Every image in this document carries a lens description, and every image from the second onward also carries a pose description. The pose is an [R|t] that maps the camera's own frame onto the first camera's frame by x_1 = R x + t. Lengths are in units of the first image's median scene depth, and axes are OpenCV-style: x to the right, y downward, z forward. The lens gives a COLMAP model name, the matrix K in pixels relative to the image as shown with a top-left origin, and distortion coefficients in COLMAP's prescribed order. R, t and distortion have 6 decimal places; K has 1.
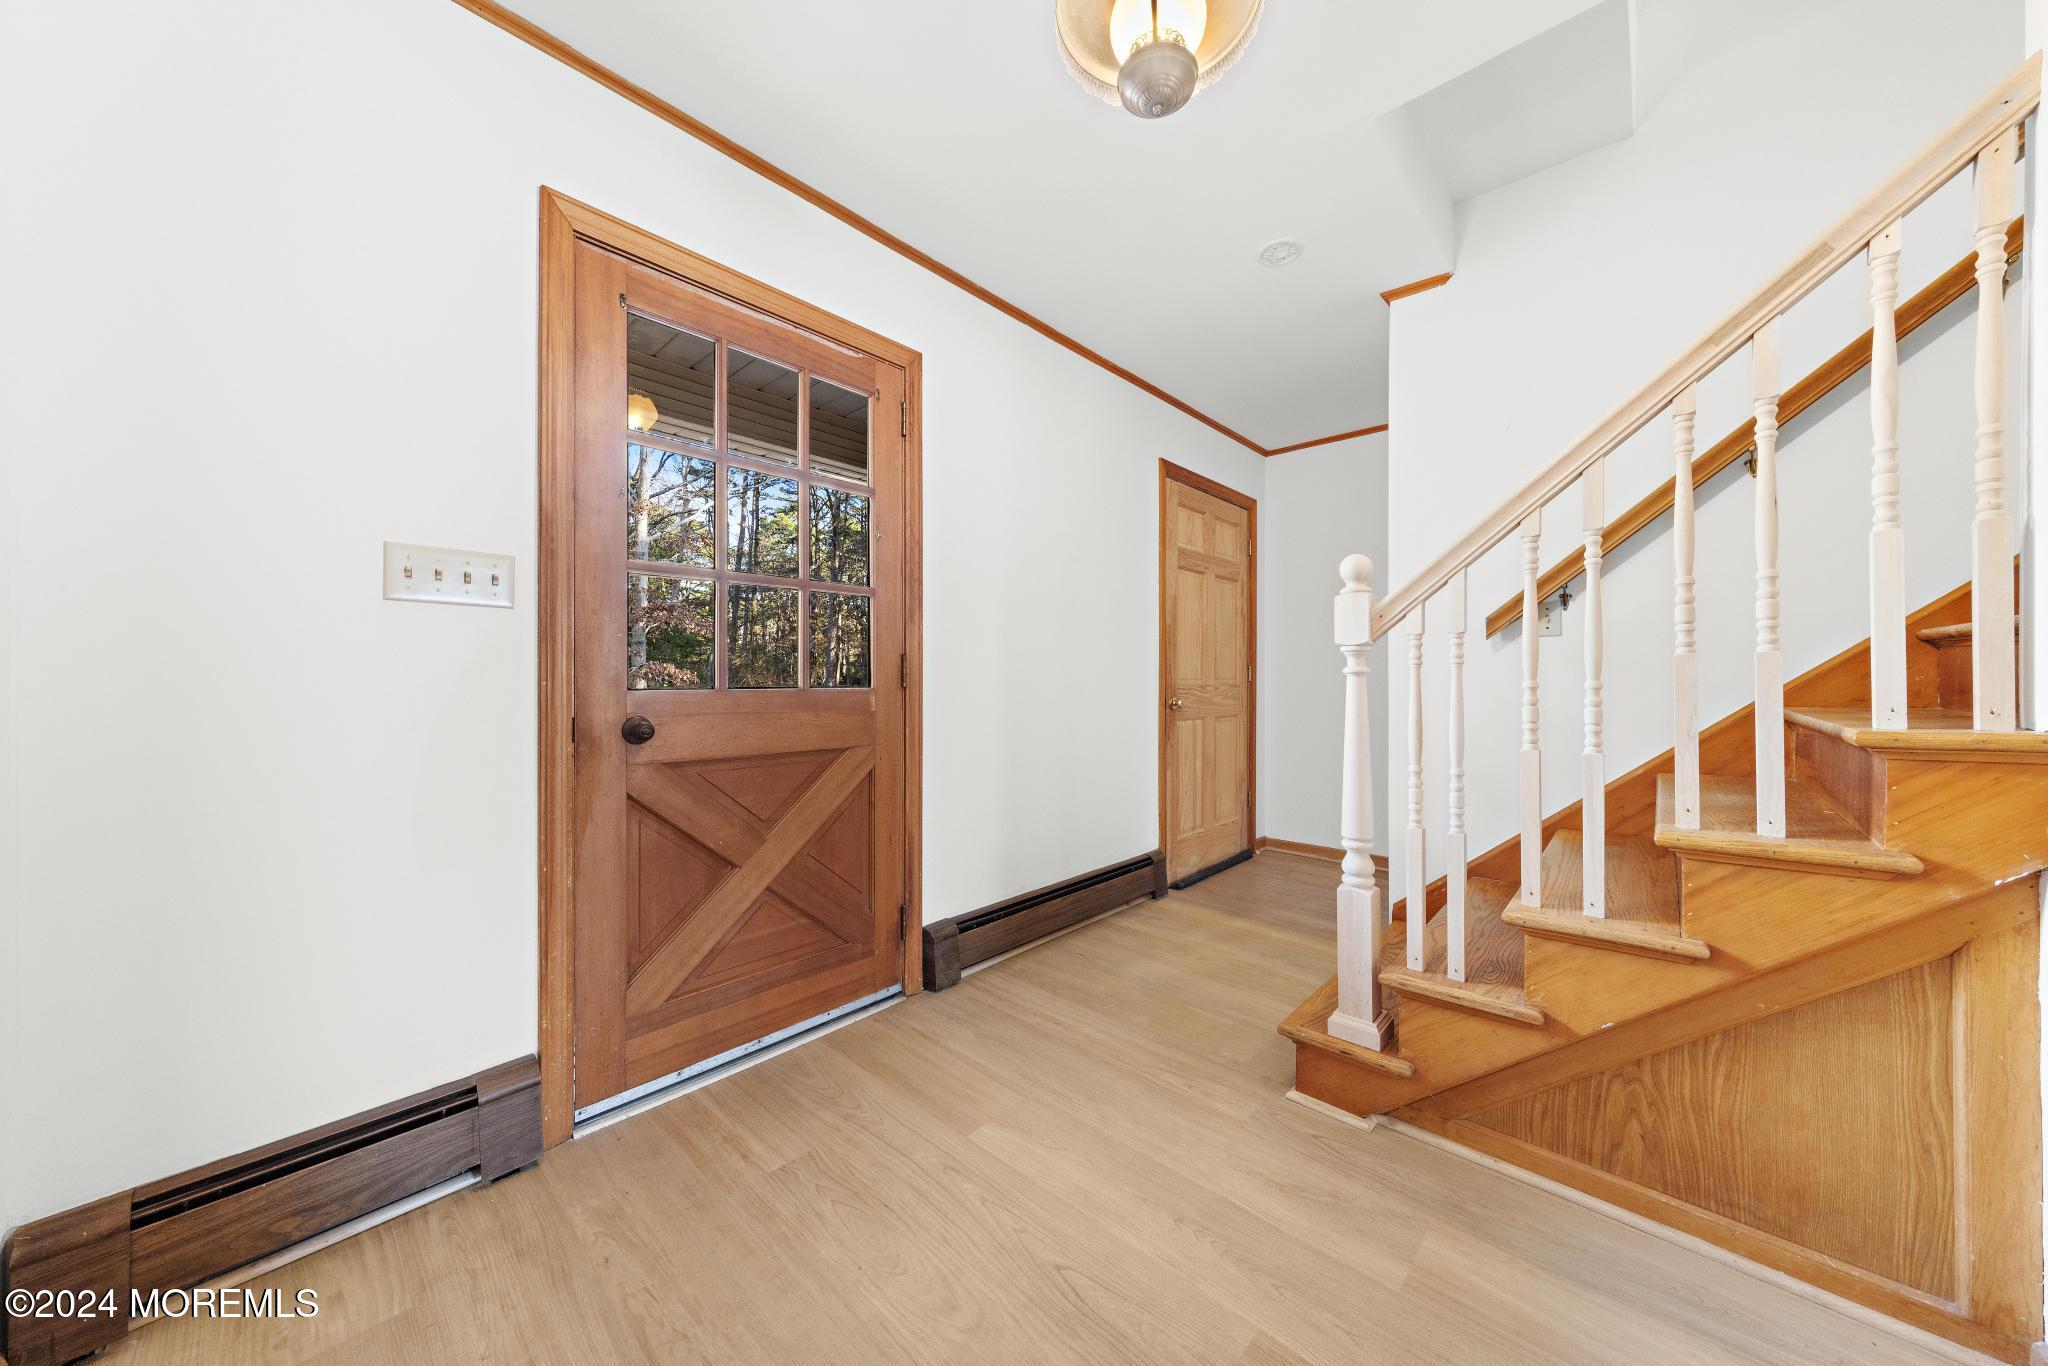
lens RADIAL K [[696.6, 0, 1024.0], [0, 696.6, 683.0], [0, 0, 1]] dist [0.008588, -0.000117]
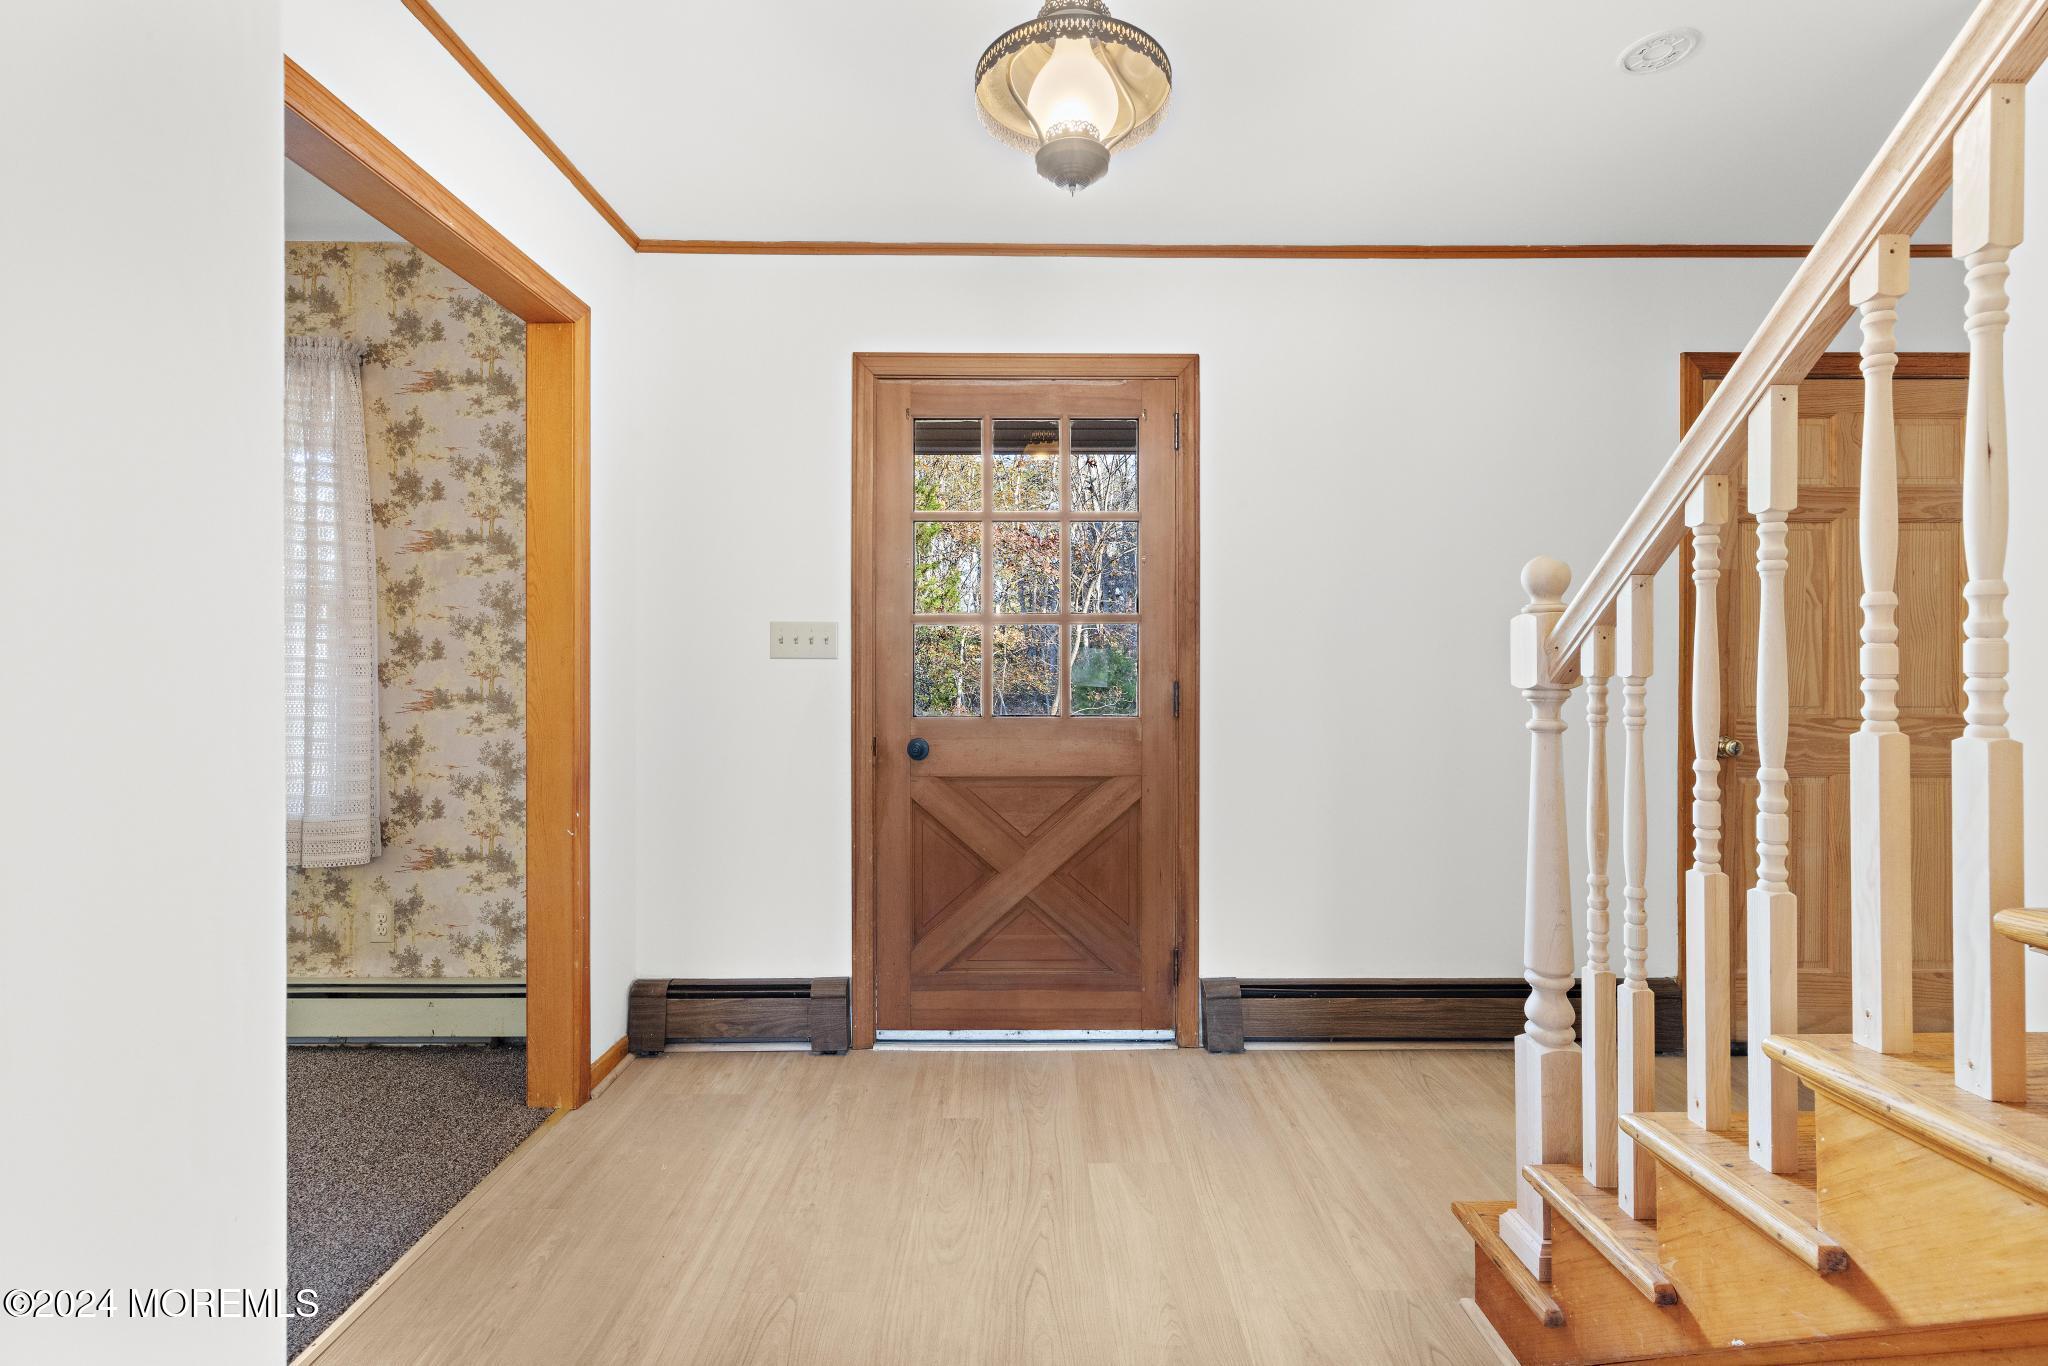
lens RADIAL K [[923.2, 0, 1024.0], [0, 923.2, 683.0], [0, 0, 1]] dist [0.020778, 0.000778]
pose [[0.681791, 0.008769, -0.731494, 0.762737], [-0.002664, 0.999951, 0.009504, -0.065800], [0.731542, -0.004531, 0.681781, -0.000965]]
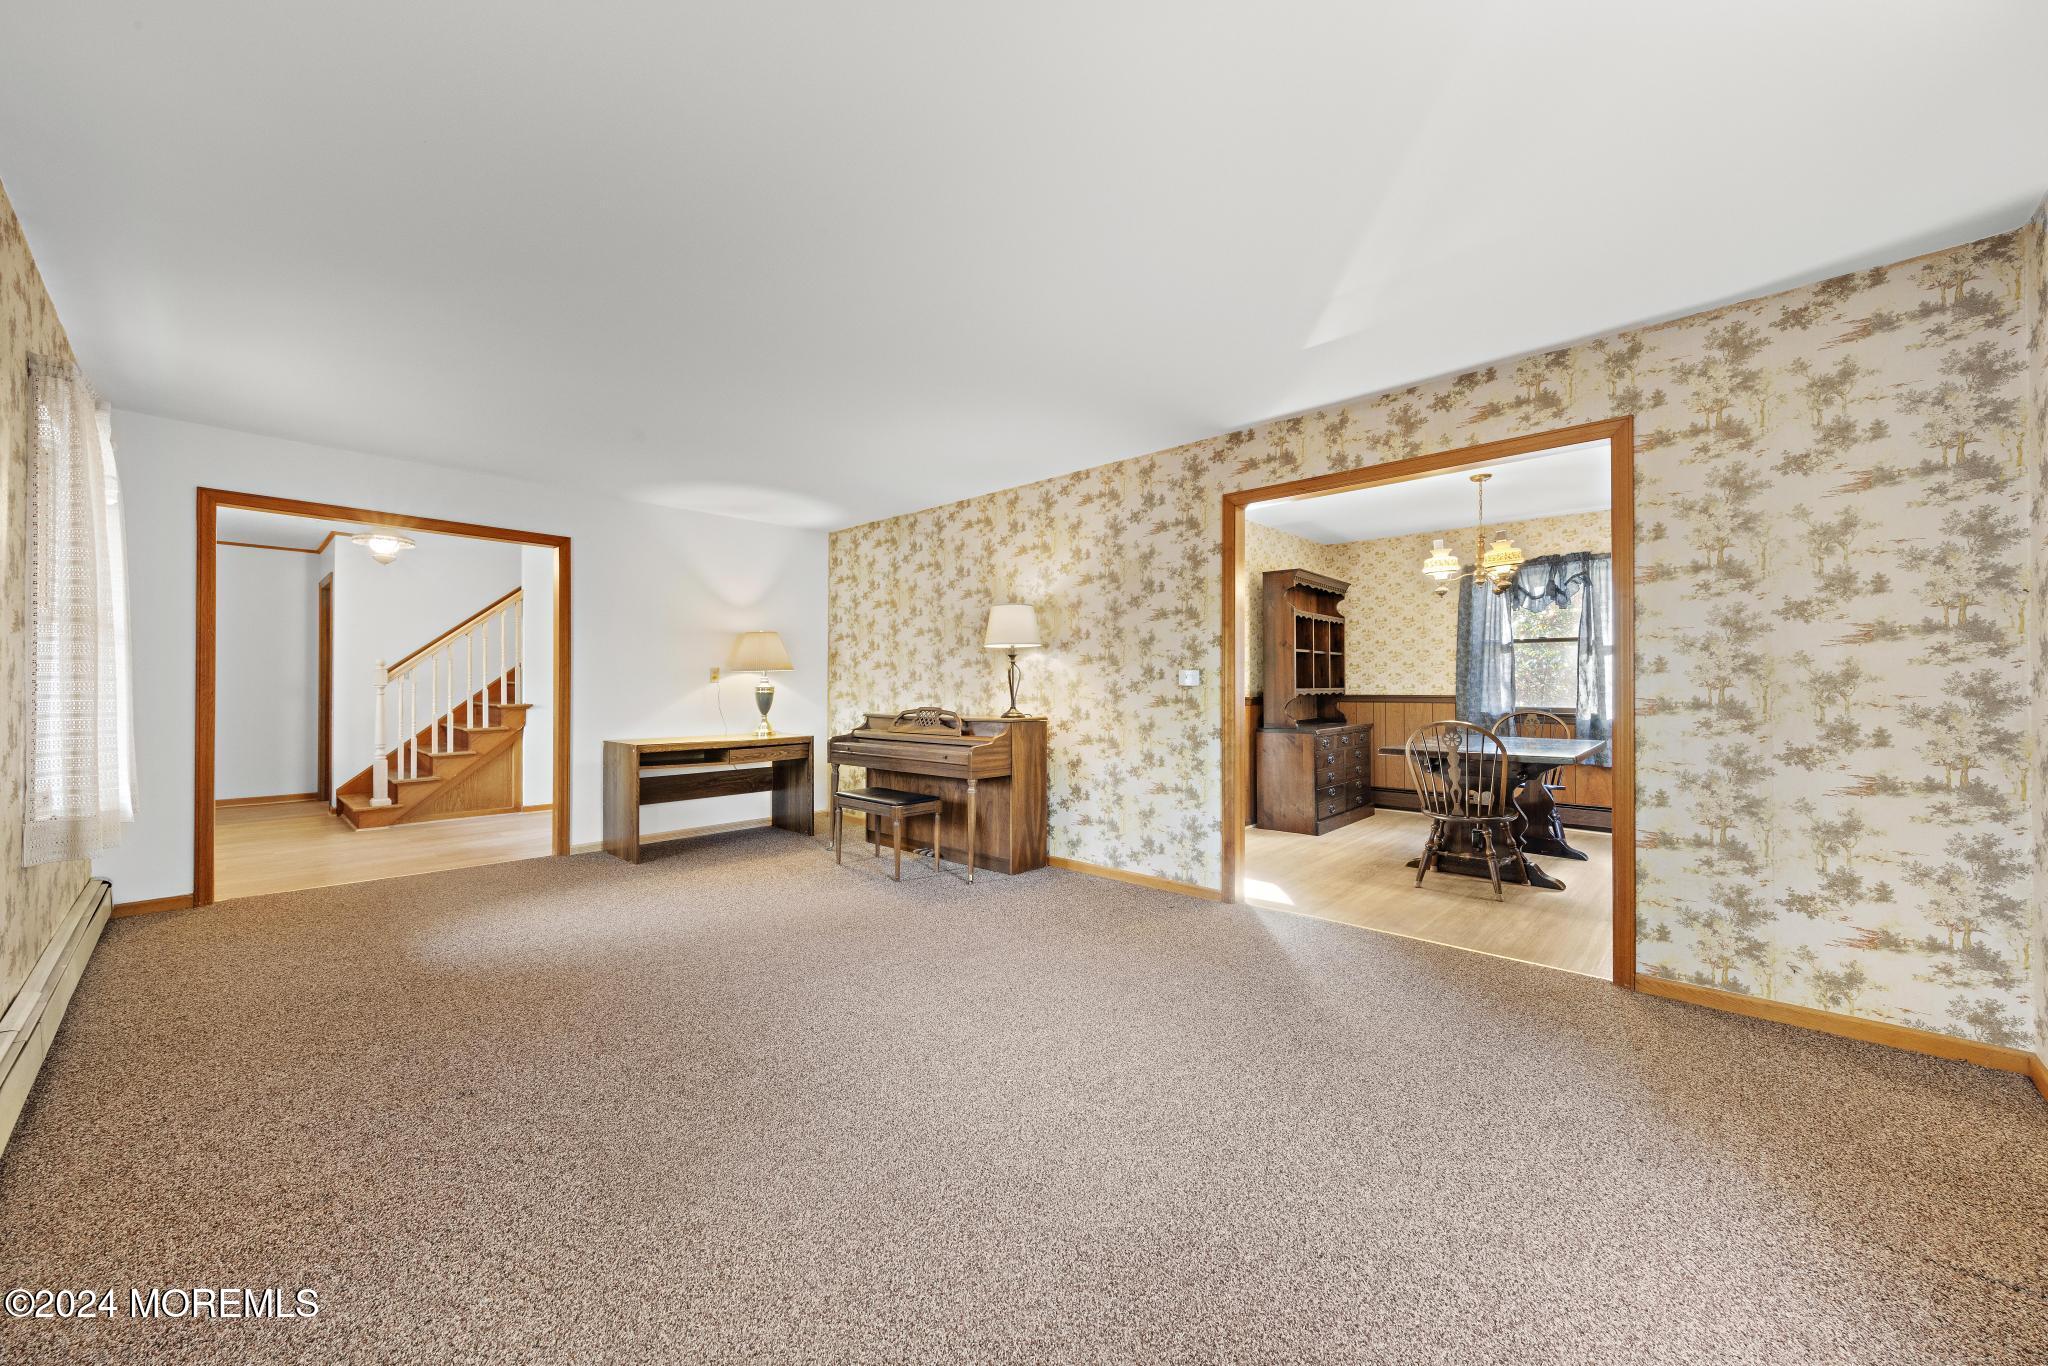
lens RADIAL K [[778.1, 0, 1024.0], [0, 778.1, 683.0], [0, 0, 1]] dist [0.015736, 0.000026]
pose [[0.022732, 0.001571, 0.999740, -3.132236], [0.012429, 0.999921, -0.001854, -0.022771], [-0.999664, 0.012468, 0.022710, -2.097906]]
